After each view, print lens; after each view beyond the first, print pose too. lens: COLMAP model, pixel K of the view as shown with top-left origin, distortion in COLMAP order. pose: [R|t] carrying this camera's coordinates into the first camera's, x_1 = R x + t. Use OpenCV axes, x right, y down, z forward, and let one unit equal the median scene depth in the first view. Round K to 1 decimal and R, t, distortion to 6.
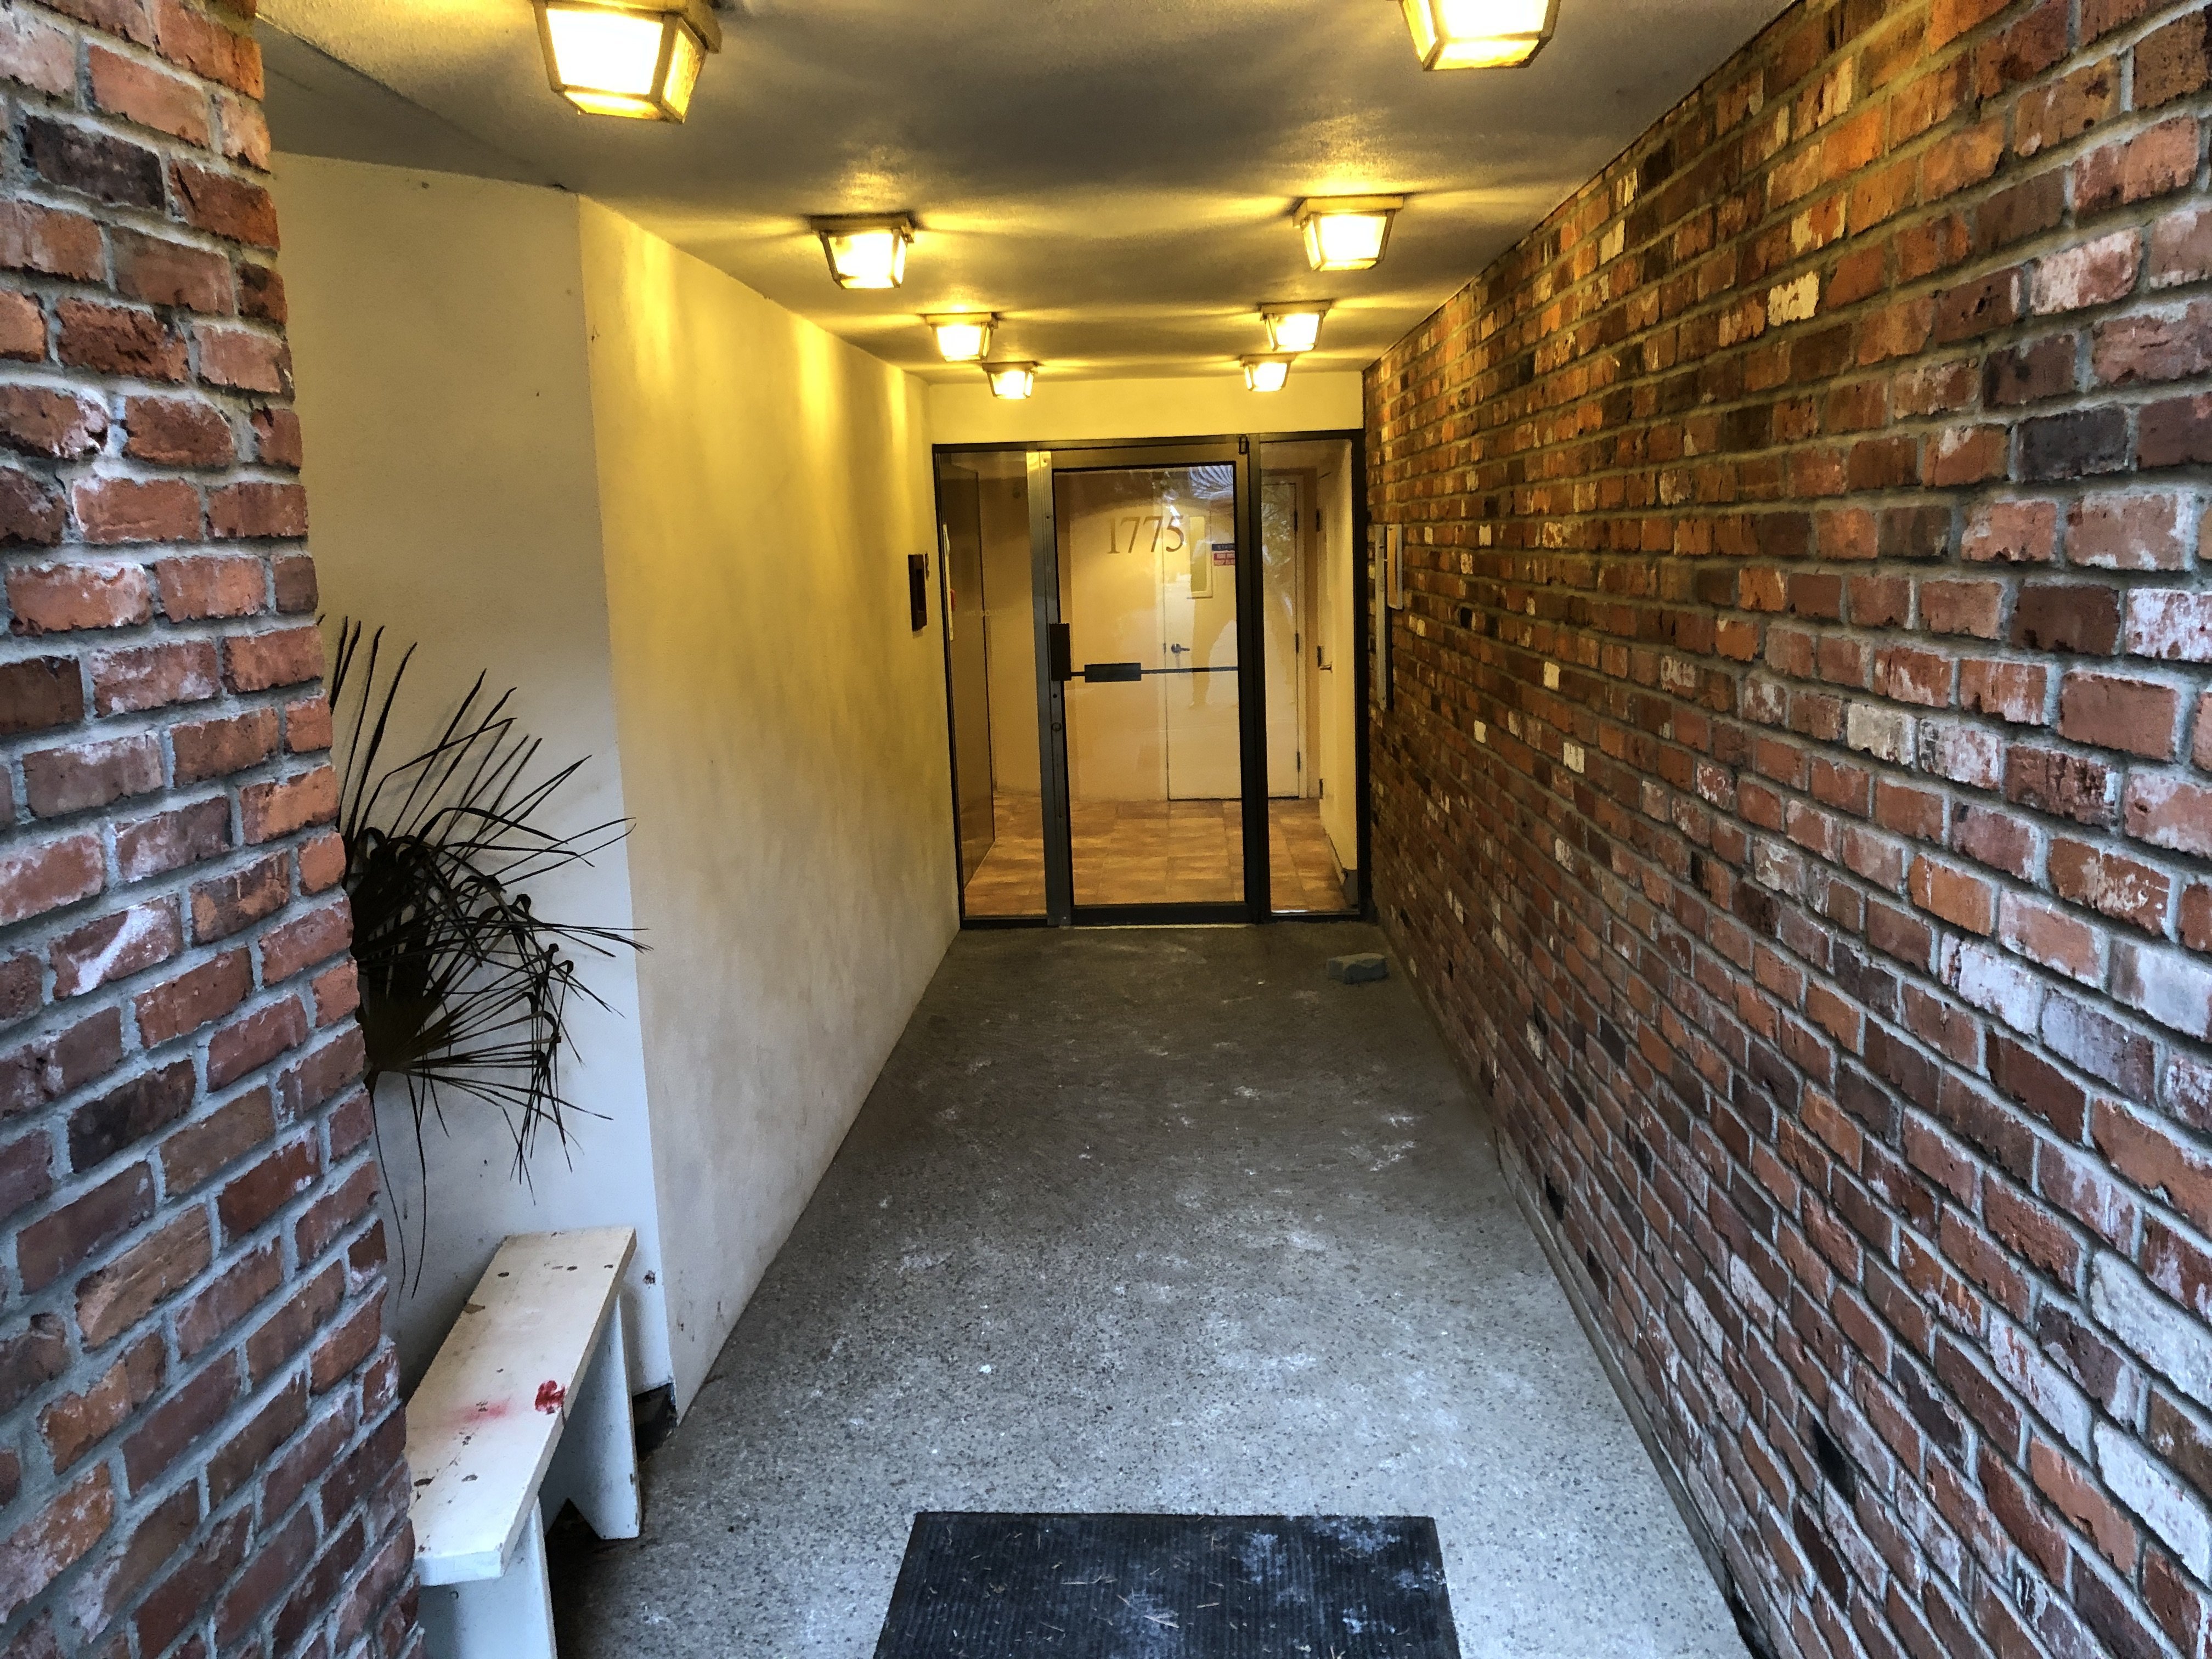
lens RADIAL K [[1798.5, 0, 1104.3], [0, 1798.5, 830.0], [0, 0, 1]] dist [0.040814, -0.061155]
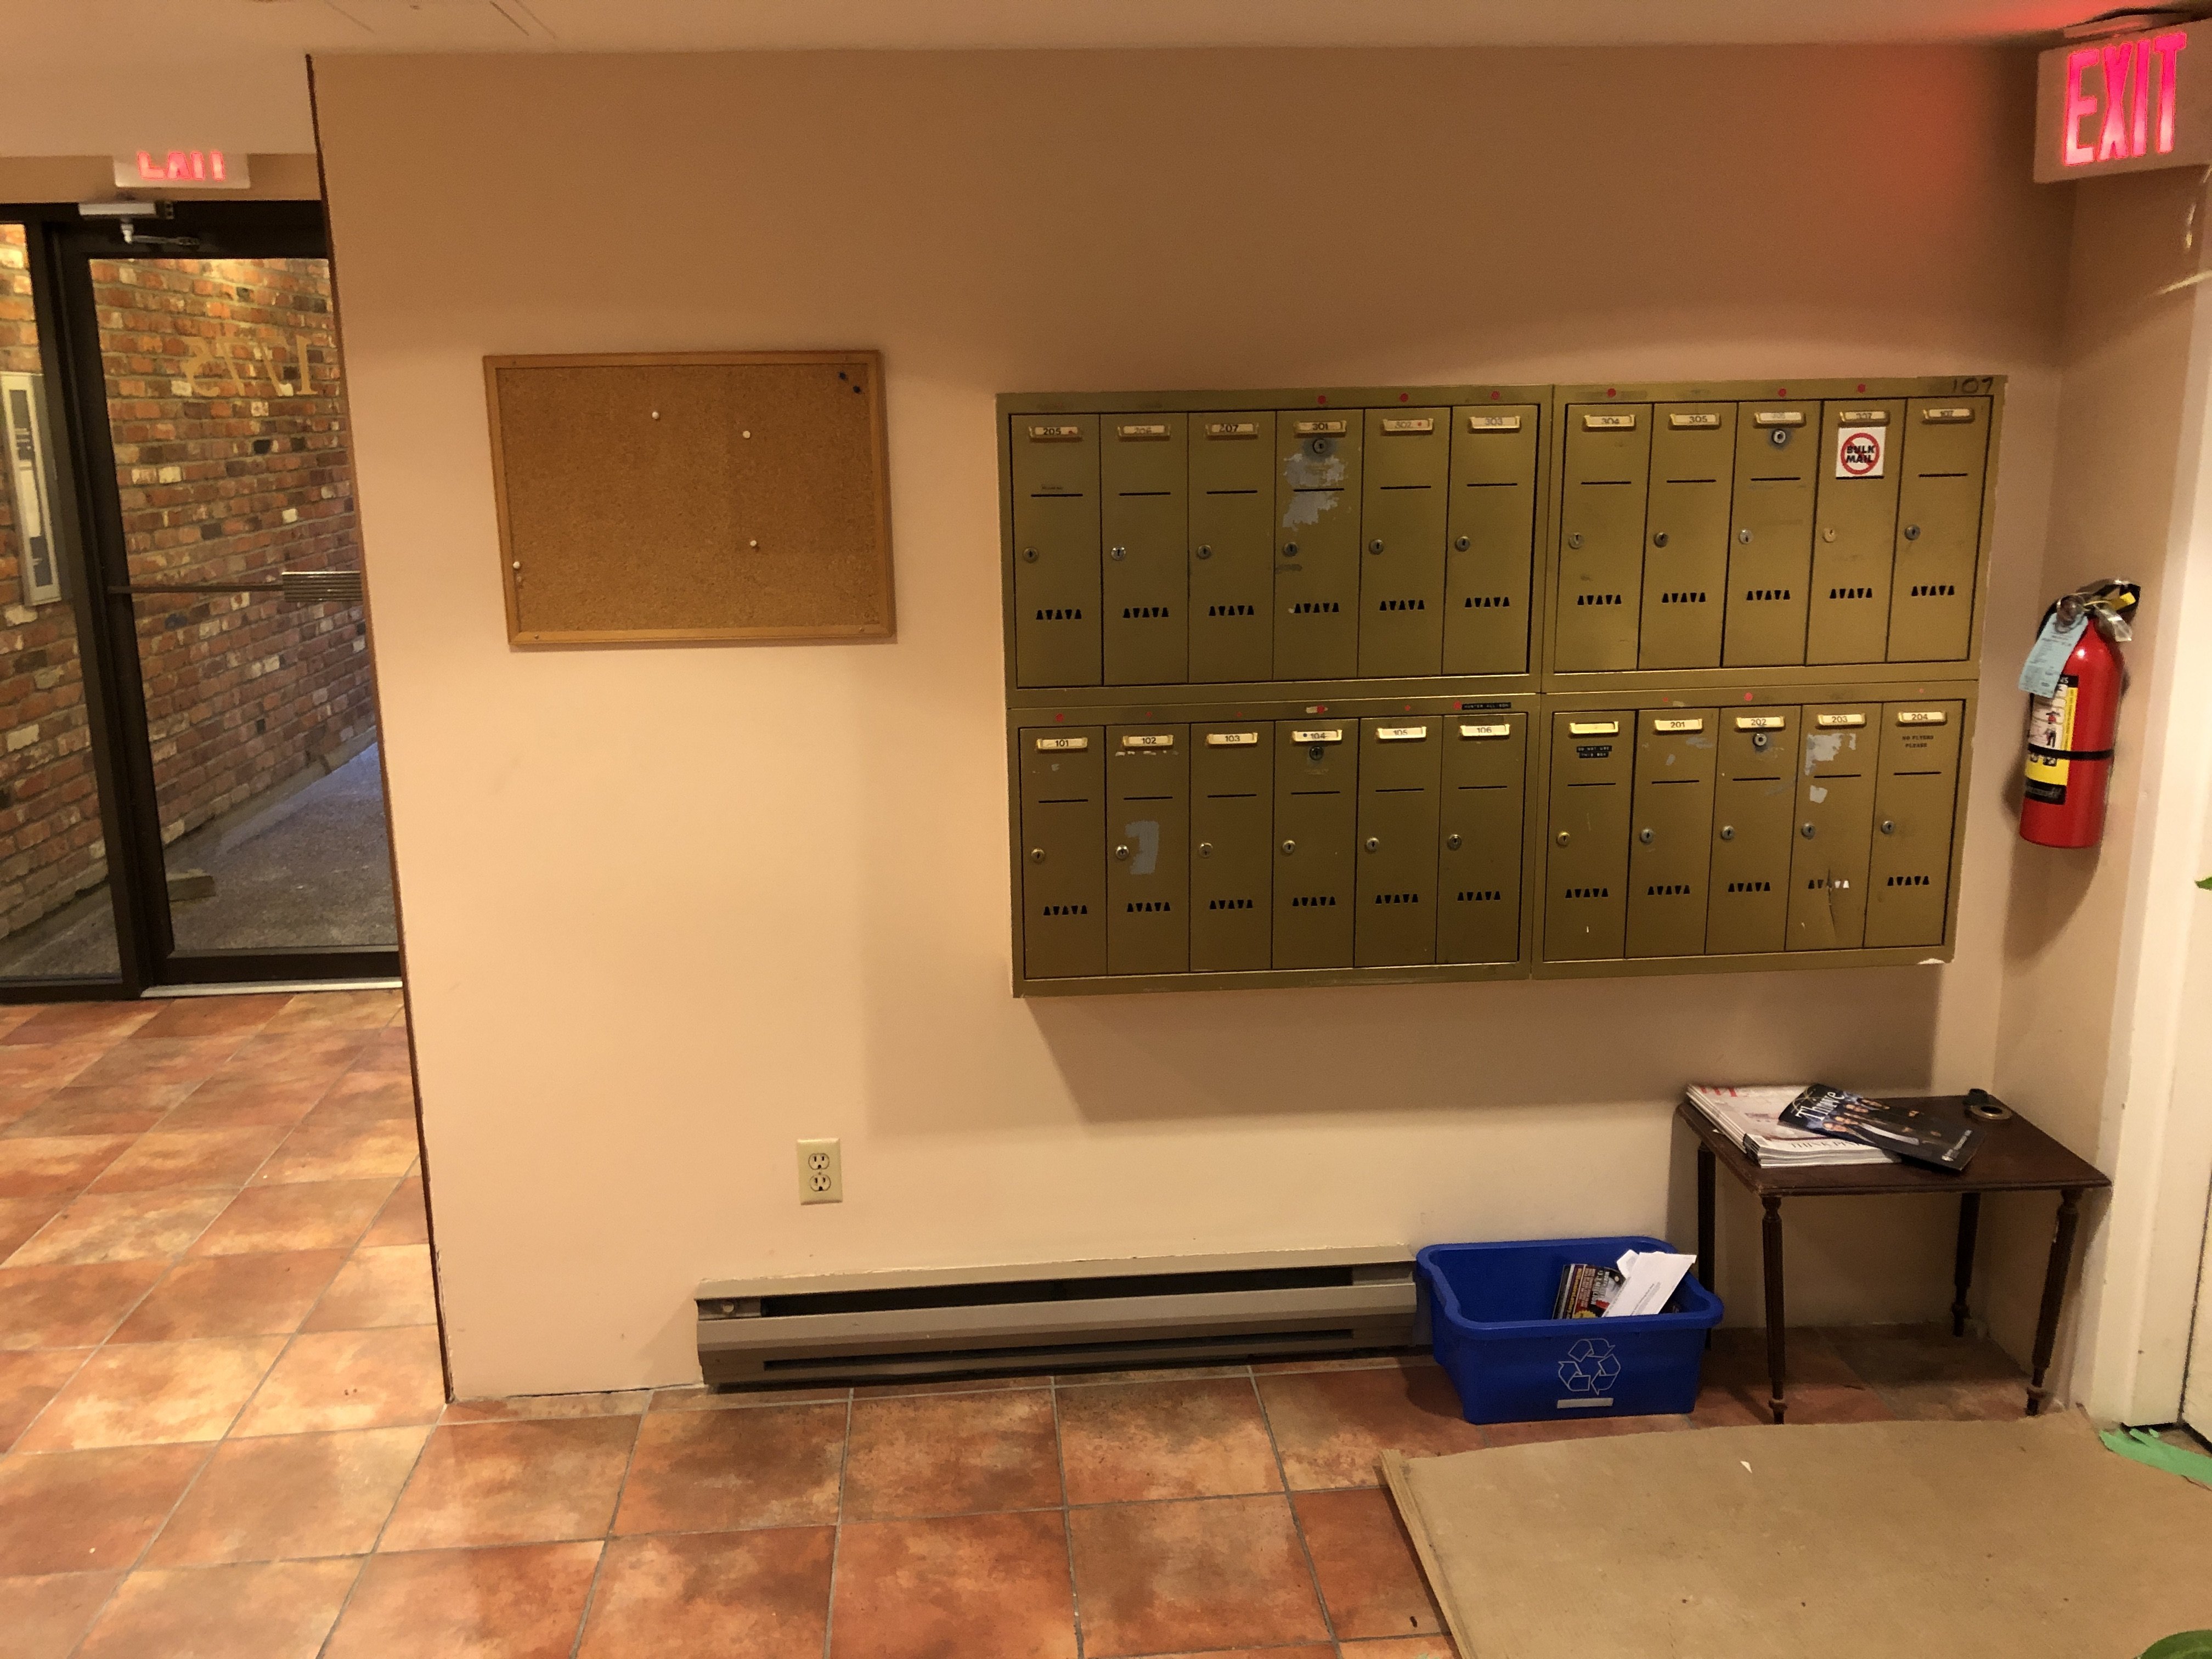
lens RADIAL K [[1798.5, 0, 1110.8], [0, 1798.5, 817.1], [0, 0, 1]] dist [0.040814, -0.061155]
pose [[-0.990156, 0.073576, -0.119069, -0.333317], [0.022583, 0.923526, 0.382870, -0.455557], [0.138133, 0.376412, -0.916097, 3.010948]]
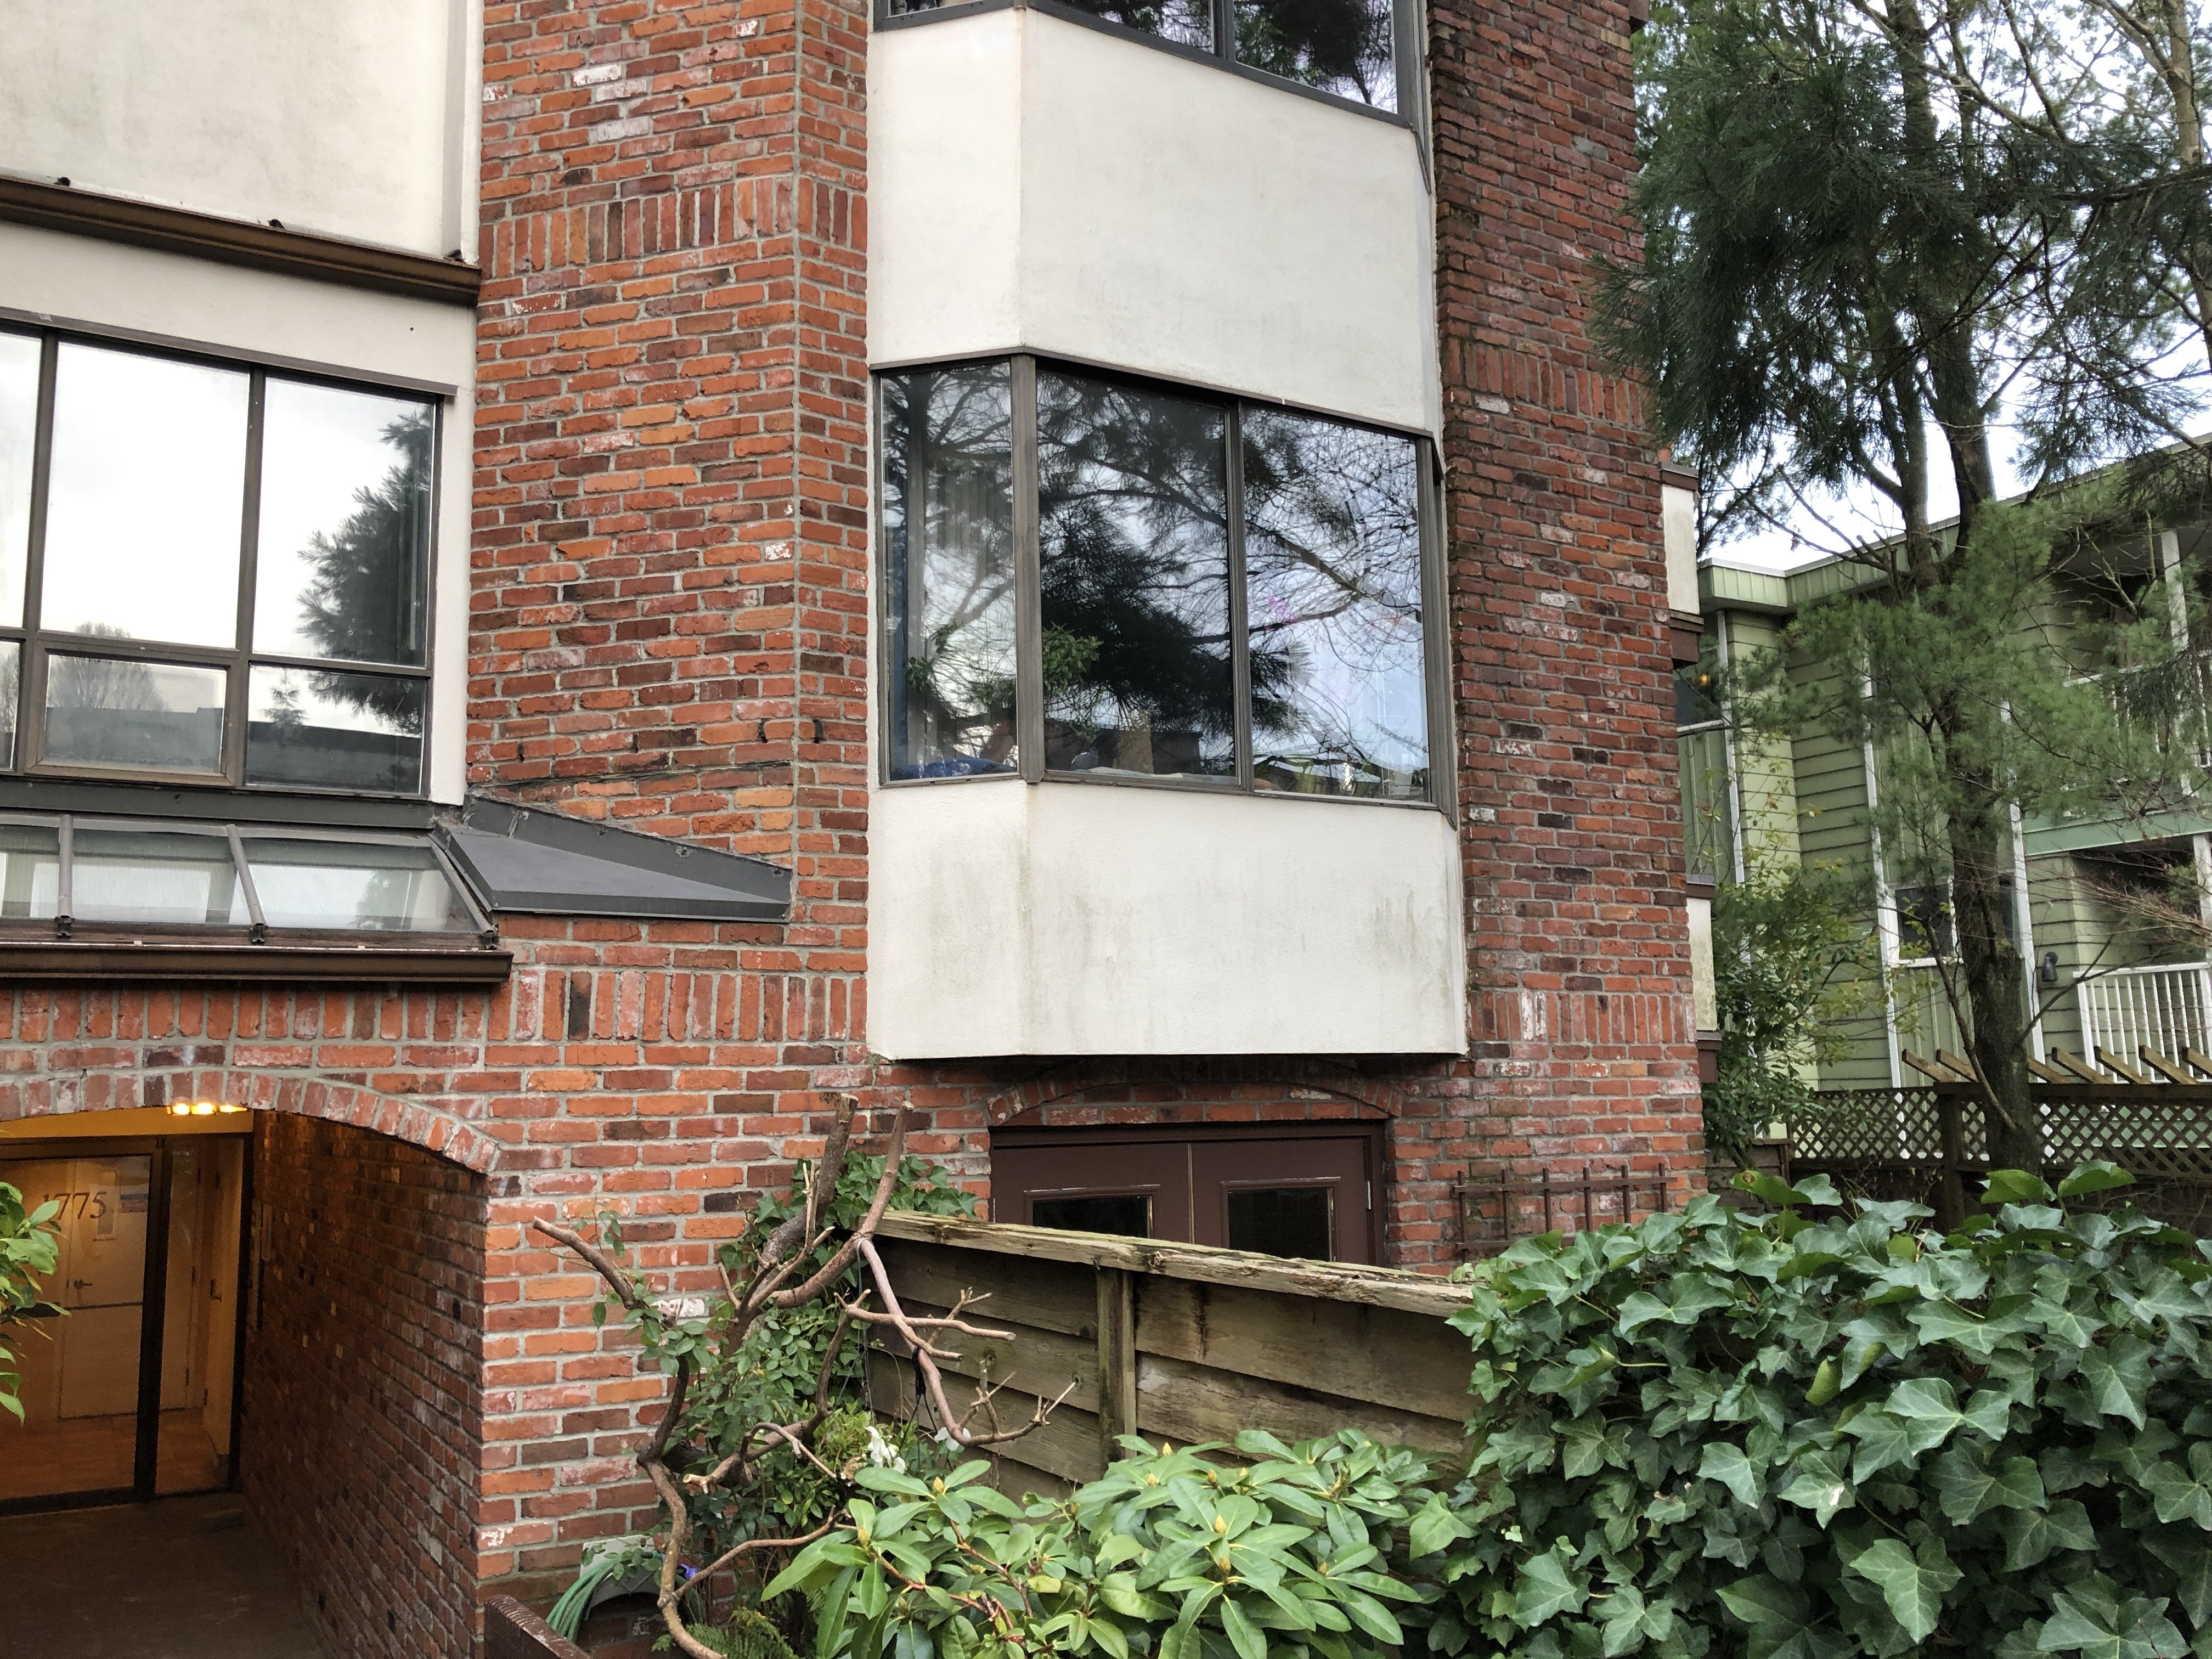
lens RADIAL K [[1798.5, 0, 1109.6], [0, 1798.5, 845.3], [0, 0, 1]] dist [0.040814, -0.061155]
pose [[0.845311, 0.094161, 0.525912, -0.110536], [0.076640, 0.952796, -0.293778, 0.070016], [-0.528749, 0.288640, 0.798192, -1.063293]]
